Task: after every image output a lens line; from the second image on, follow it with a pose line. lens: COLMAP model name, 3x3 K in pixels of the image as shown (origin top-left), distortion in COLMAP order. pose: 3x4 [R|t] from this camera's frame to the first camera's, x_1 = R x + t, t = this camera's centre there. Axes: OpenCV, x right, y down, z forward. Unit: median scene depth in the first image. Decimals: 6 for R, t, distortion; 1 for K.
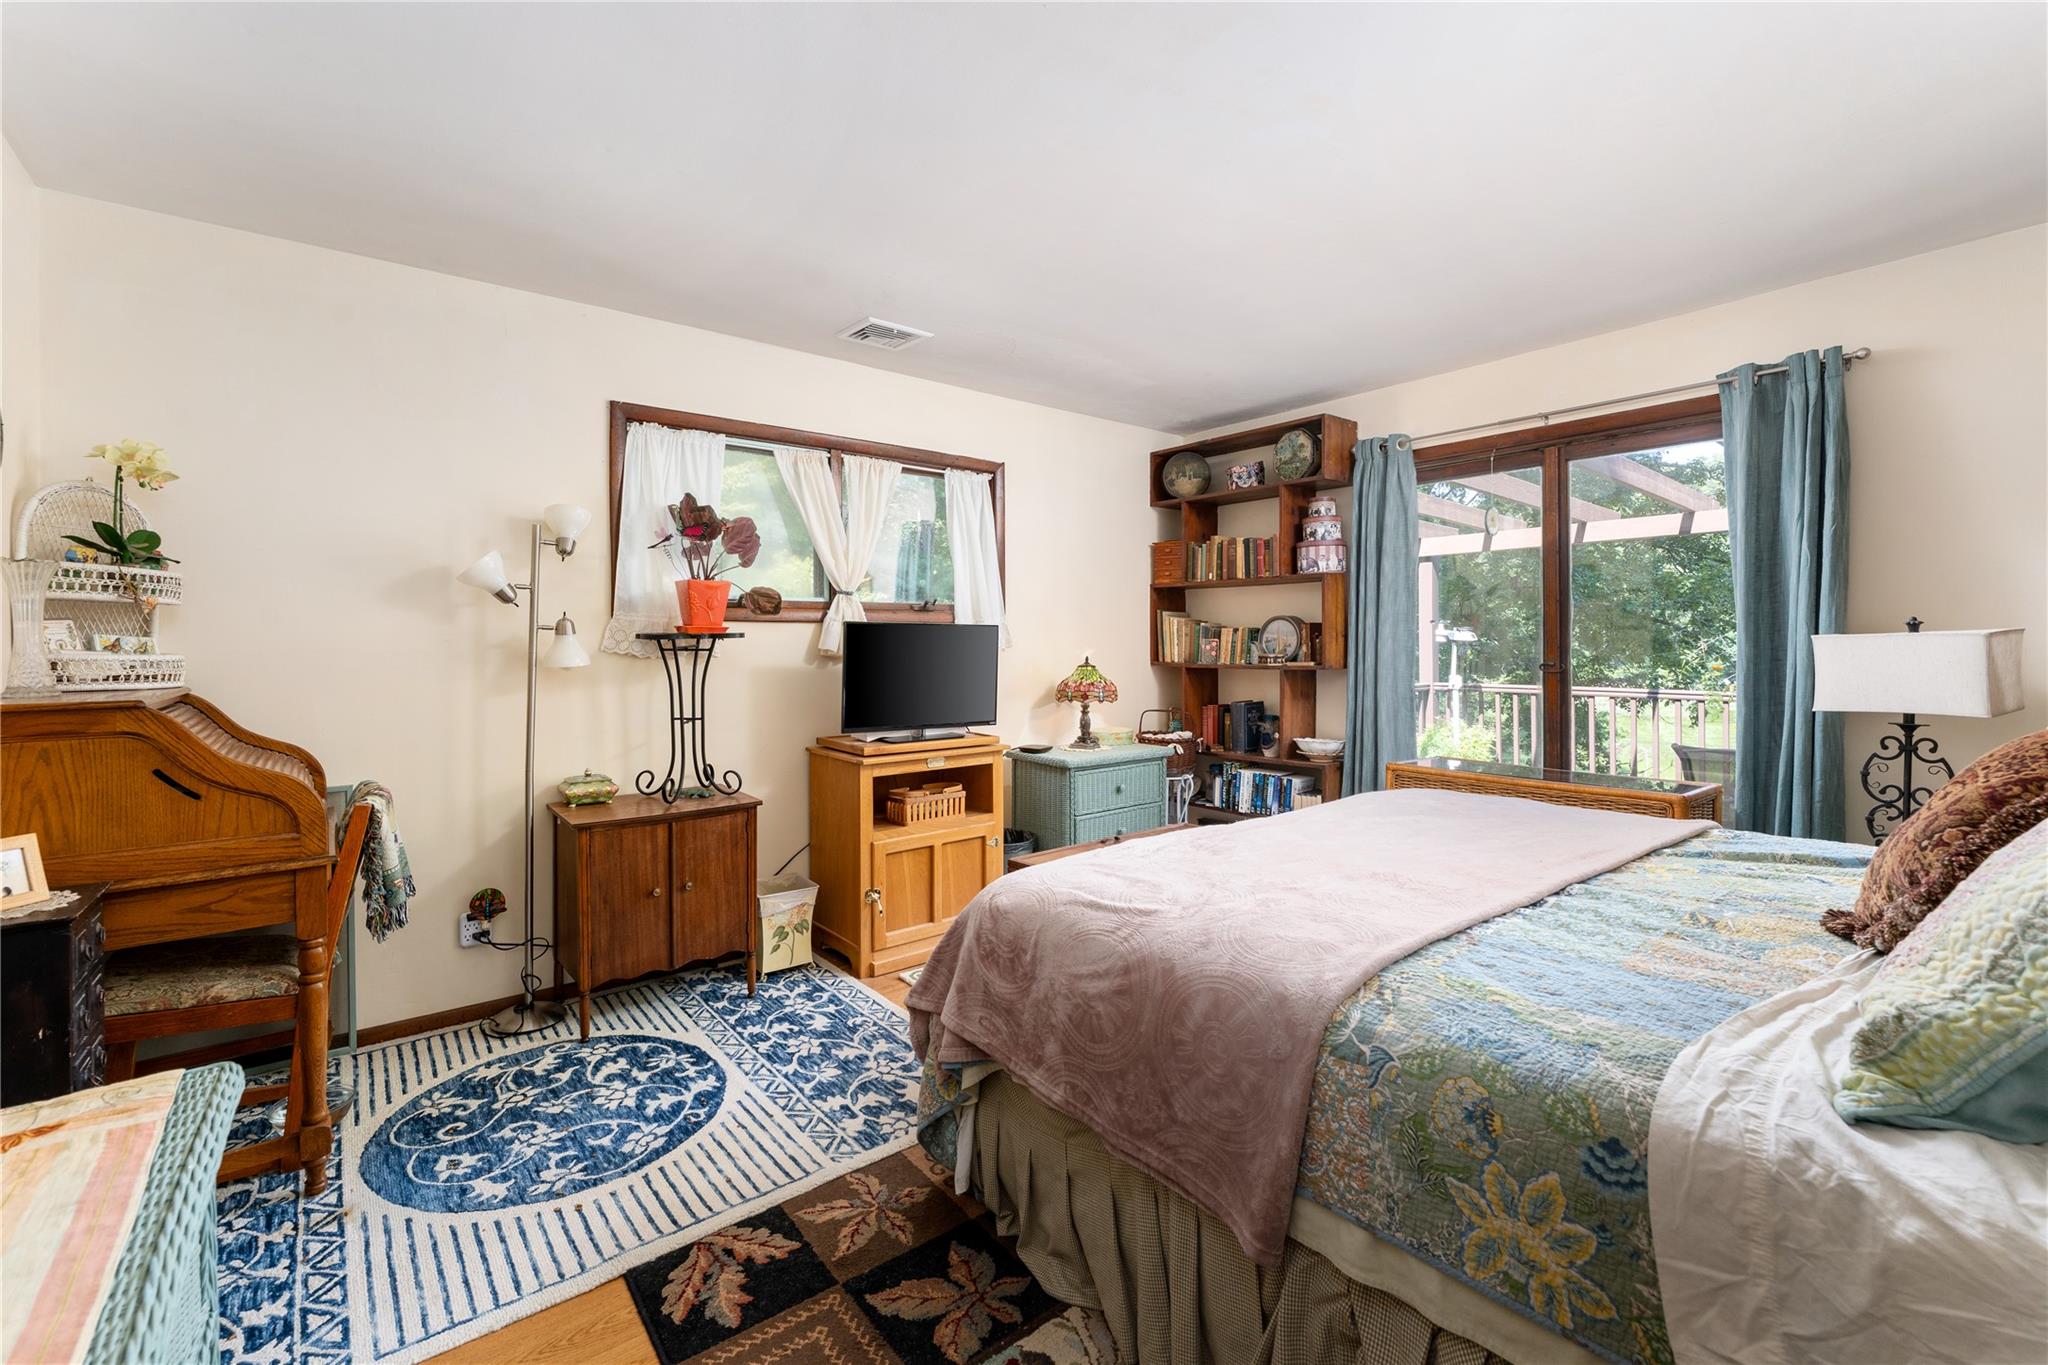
lens RADIAL K [[882.3, 0, 1021.8], [0, 882.3, 672.5], [0, 0, 1]] dist [-0.003431, -0.000209]
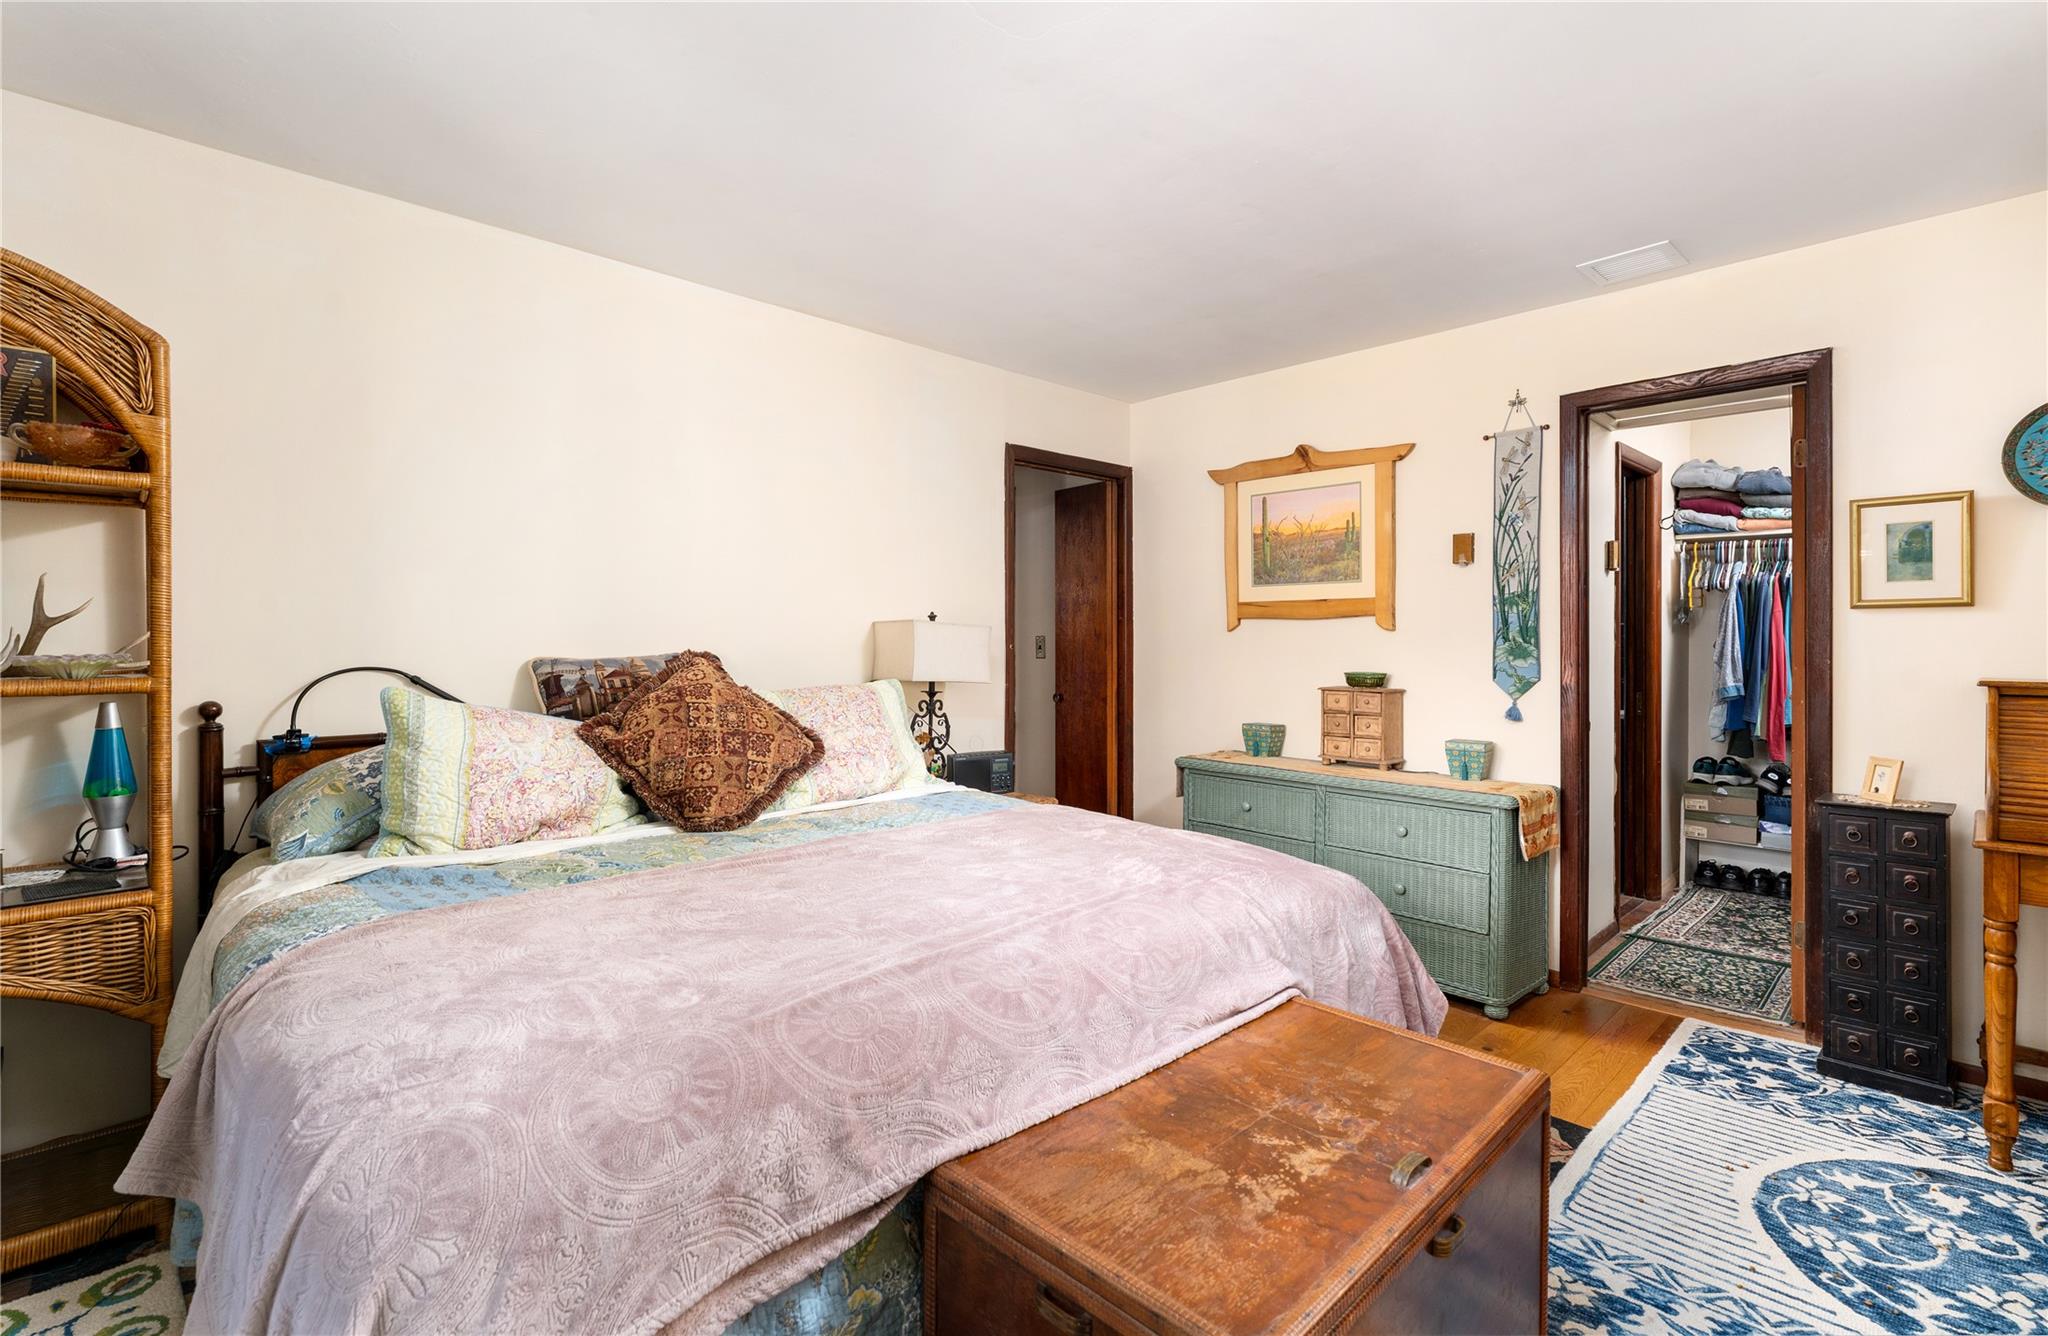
lens RADIAL K [[986.4, 0, 1024.8], [0, 986.4, 660.5], [0, 0, 1]] dist [0.000636, 0.000089]
pose [[-0.997442, 0.013935, -0.070104, 0.372671], [0.012140, 0.999589, 0.025962, -0.046659], [0.070437, 0.025045, -0.997202, 1.835282]]
